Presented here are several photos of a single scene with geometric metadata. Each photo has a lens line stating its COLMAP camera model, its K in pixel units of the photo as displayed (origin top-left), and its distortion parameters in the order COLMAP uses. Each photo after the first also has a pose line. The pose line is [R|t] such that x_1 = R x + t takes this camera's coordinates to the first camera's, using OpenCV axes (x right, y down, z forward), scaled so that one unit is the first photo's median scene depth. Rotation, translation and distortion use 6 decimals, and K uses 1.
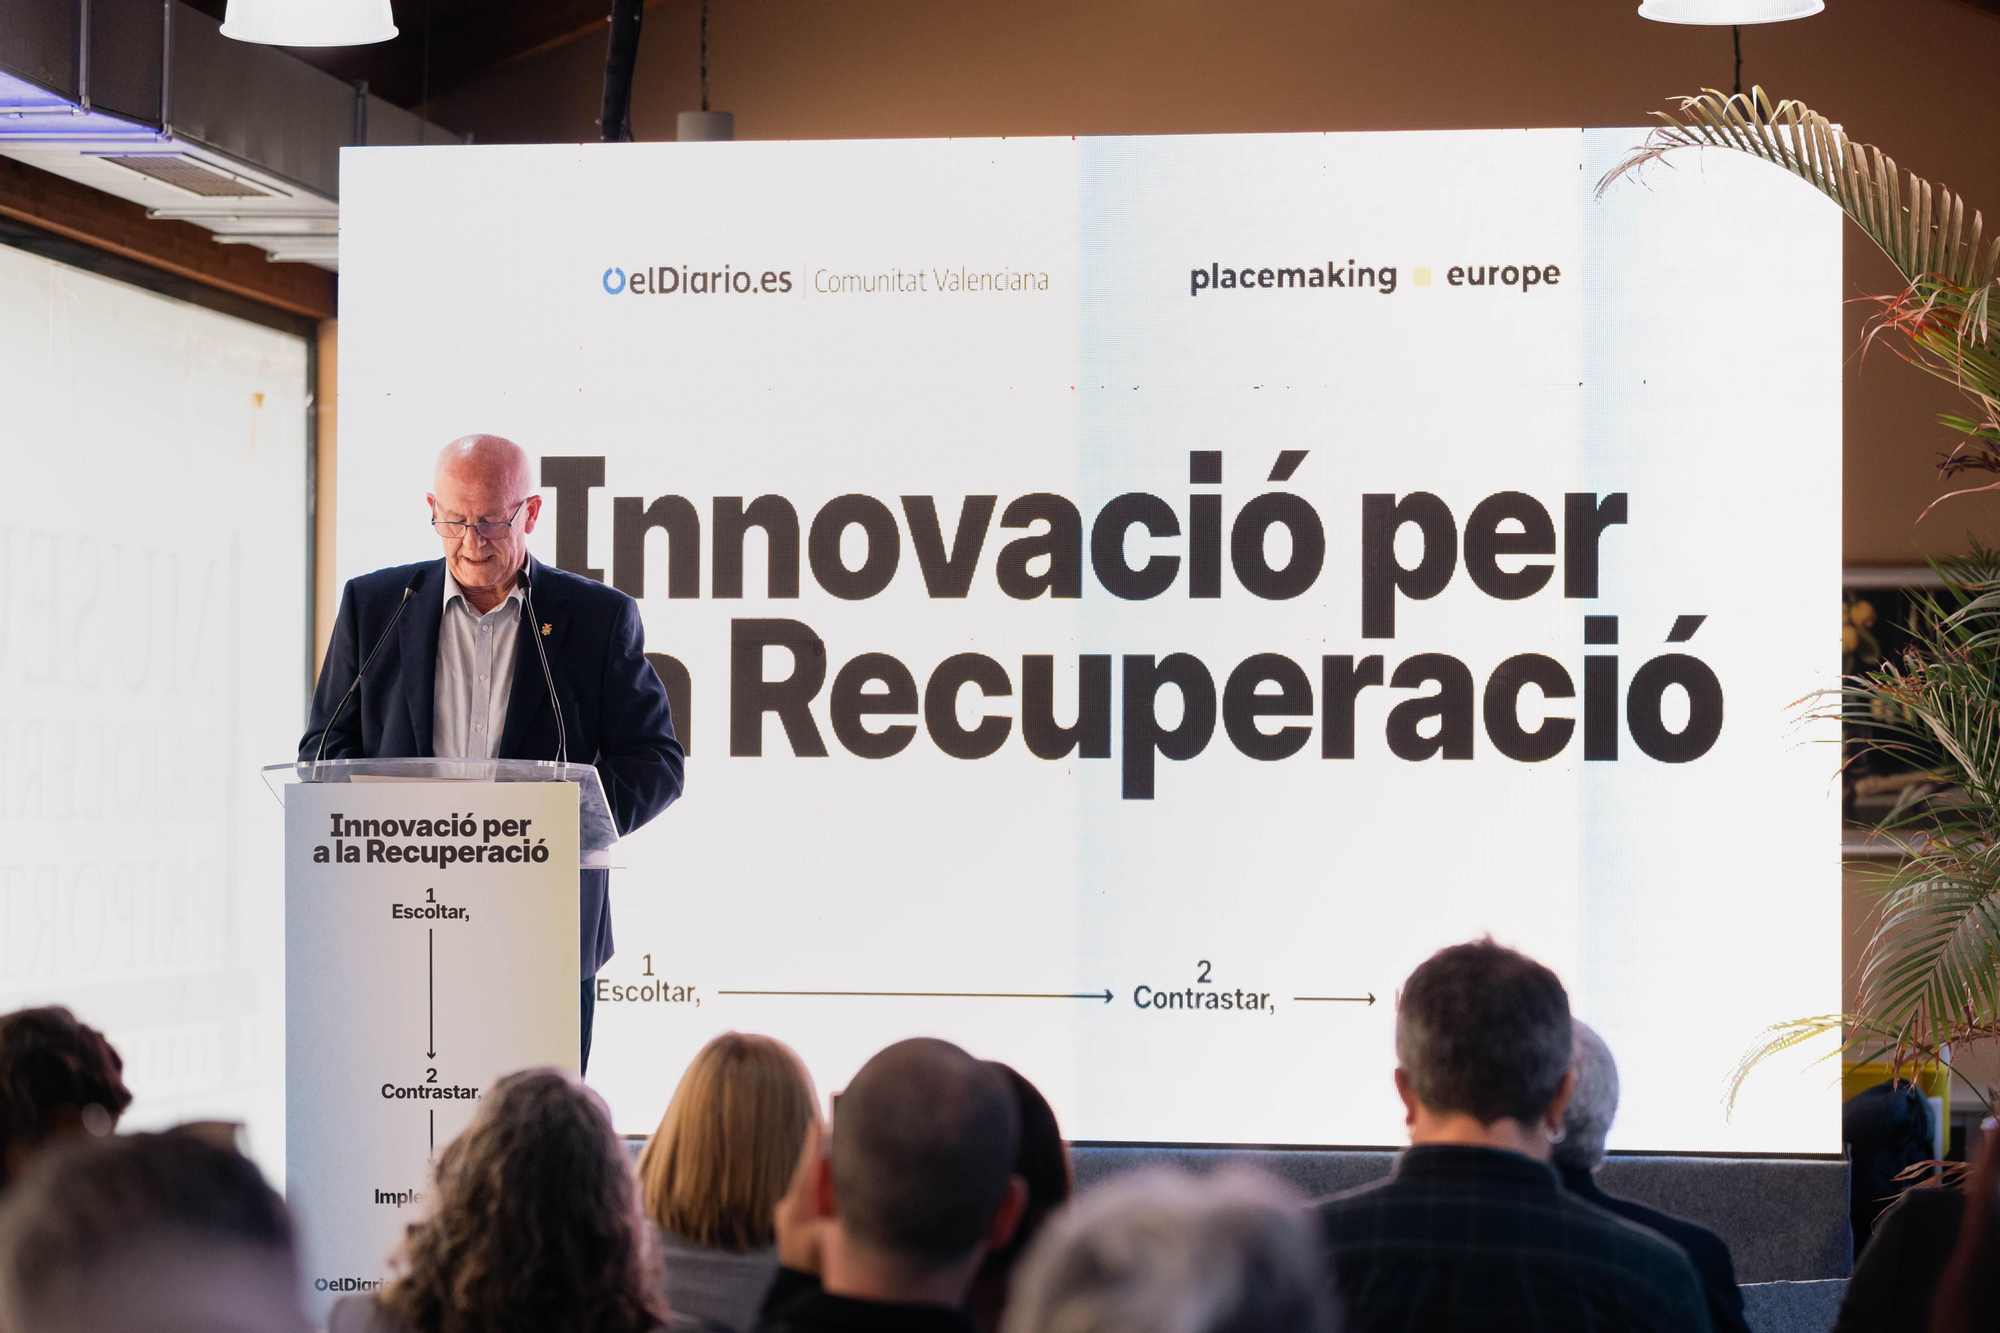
lens RADIAL K [[5175.0, 0, 996.2], [0, 5175.0, 643.0], [0, 0, 1]] dist [0.146828, 0.557648]
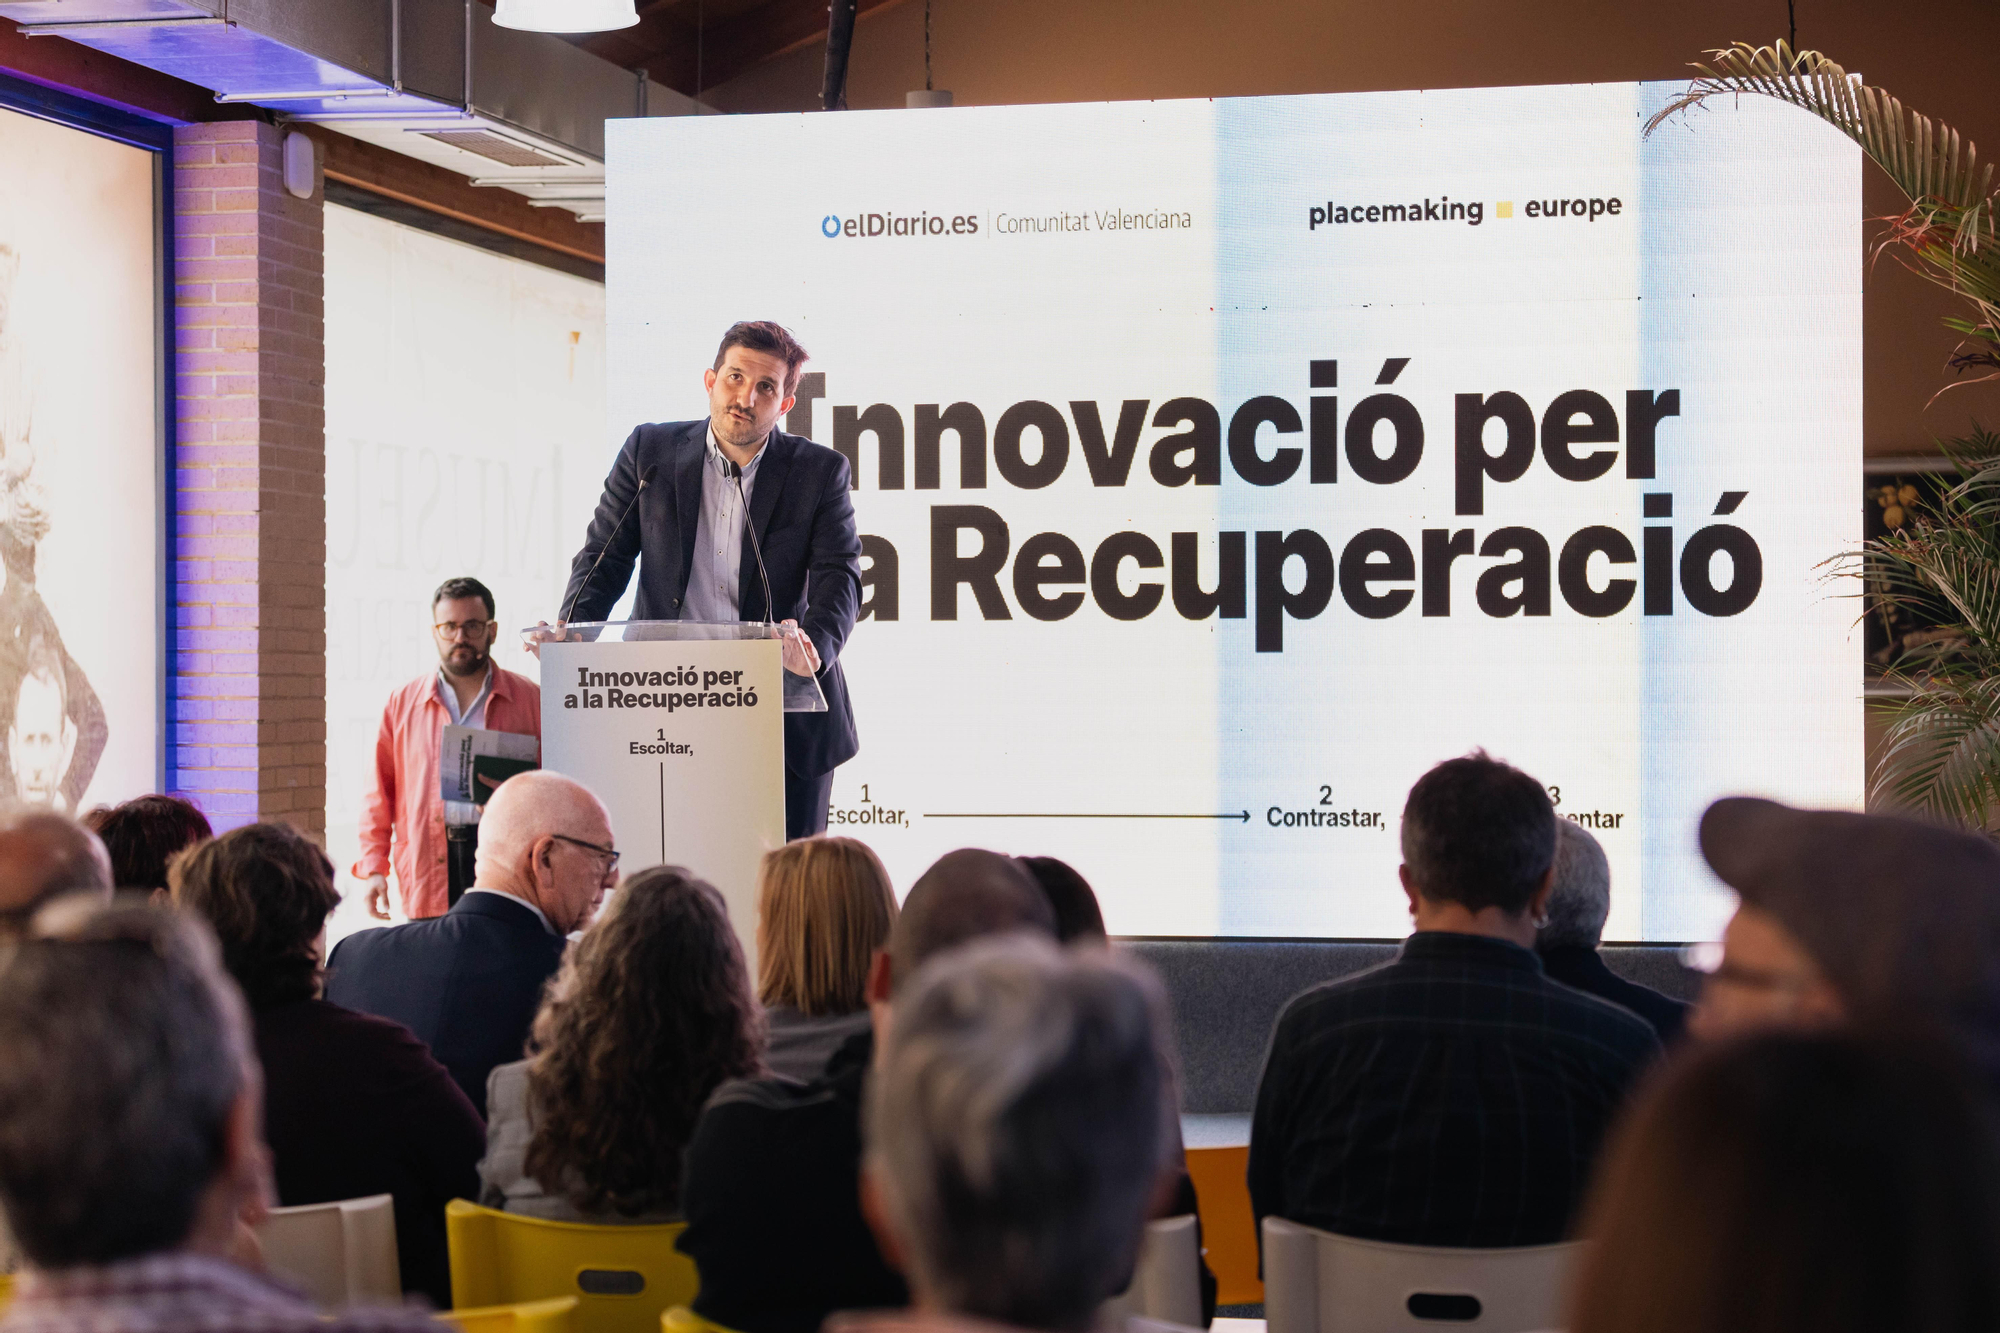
lens RADIAL K [[4147.5, 0, 1008.2], [0, 4147.5, 629.5], [0, 0, 1]] dist [0.202758, -0.320097]
pose [[0.998122, -0.010322, -0.060385, 0.025350], [0.011553, 0.999732, 0.020075, 0.005022], [0.060162, -0.020735, 0.997973, 0.037617]]
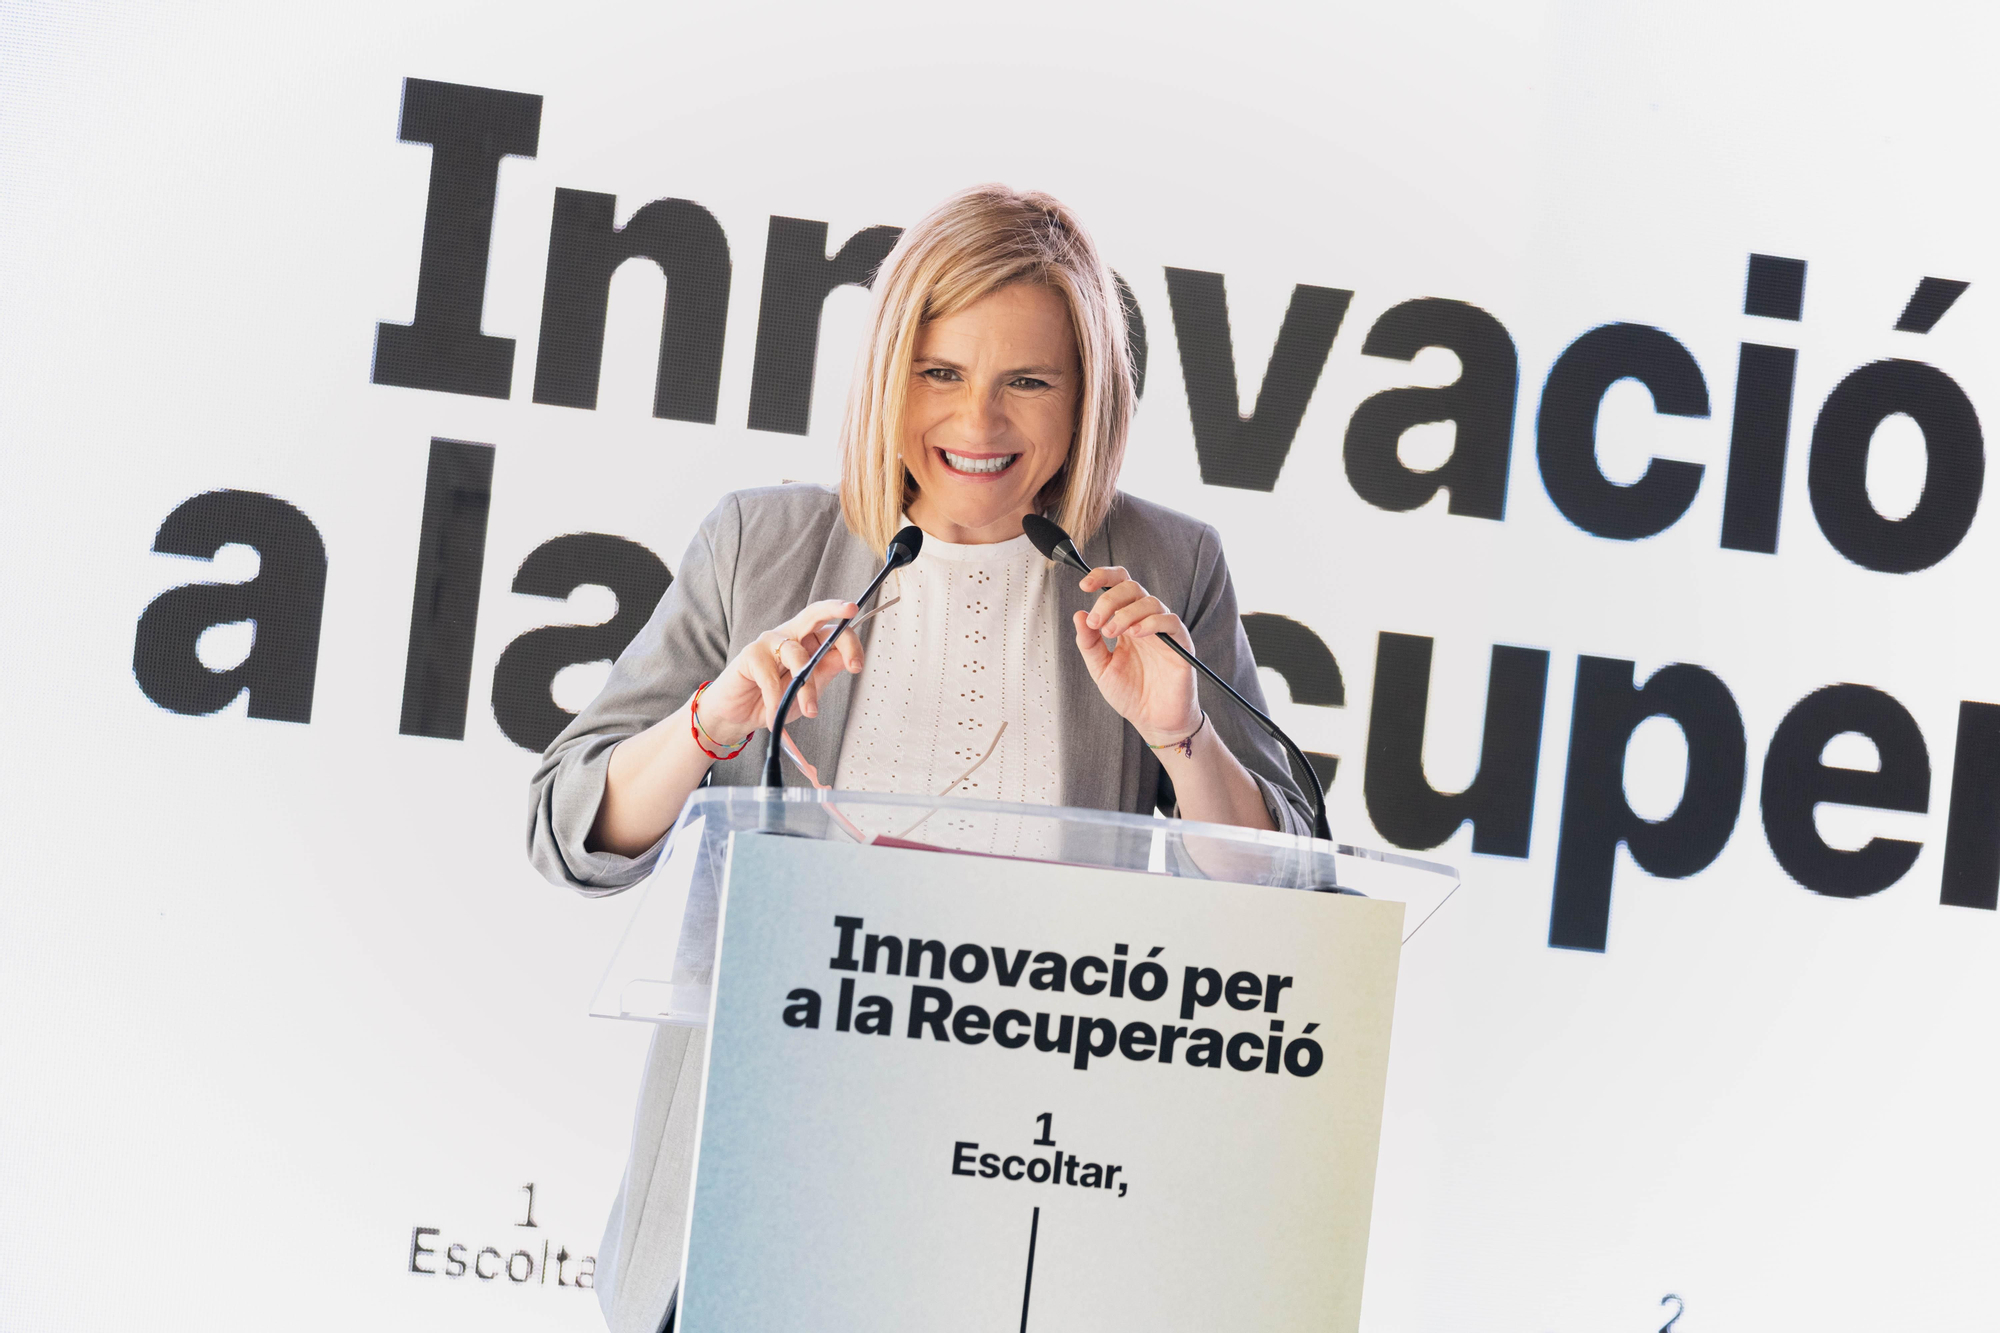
lens RADIAL K [[7968.9, 0, 1000.0], [0, 7968.9, 666.5], [0, 0, 1]] dist [-0.109230, -0.066880]
pose [[0.912213, 0.105698, 0.395847, -0.320805], [-0.115965, 0.993251, 0.002021, 0.008469], [-0.392962, -0.047748, 0.918314, 0.341942]]
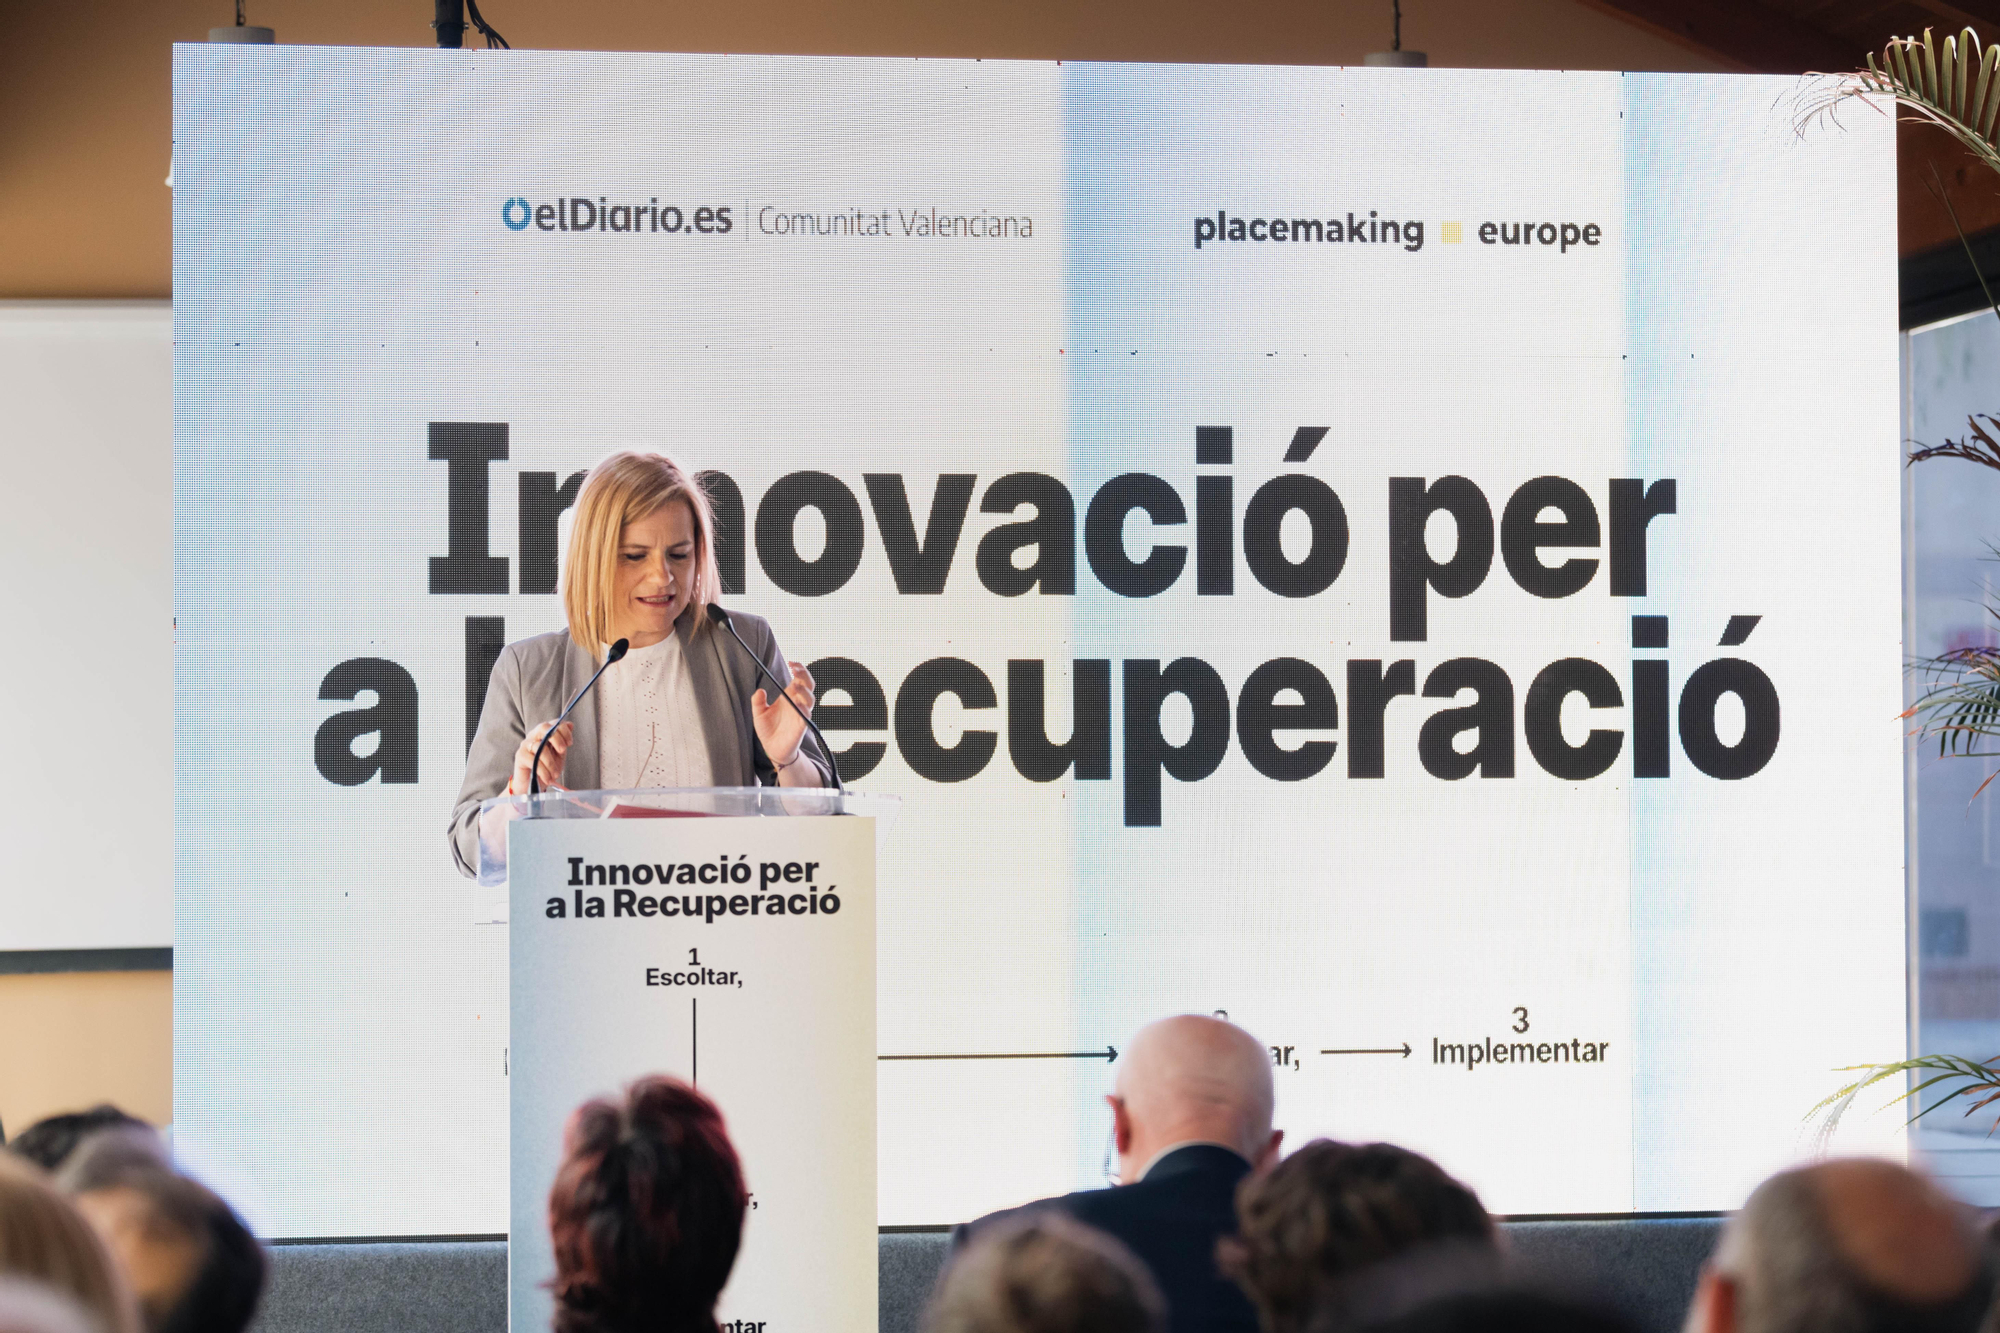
lens RADIAL K [[5212.5, 0, 999.8], [0, 5212.5, 643.6], [0, 0, 1]] dist [0.116311, 0.240722]
pose [[0.947074, 0.000412, 0.321014, -0.277837], [-0.000090, 0.999999, -0.001018, 0.000433], [-0.321014, 0.000936, 0.947074, 0.180599]]
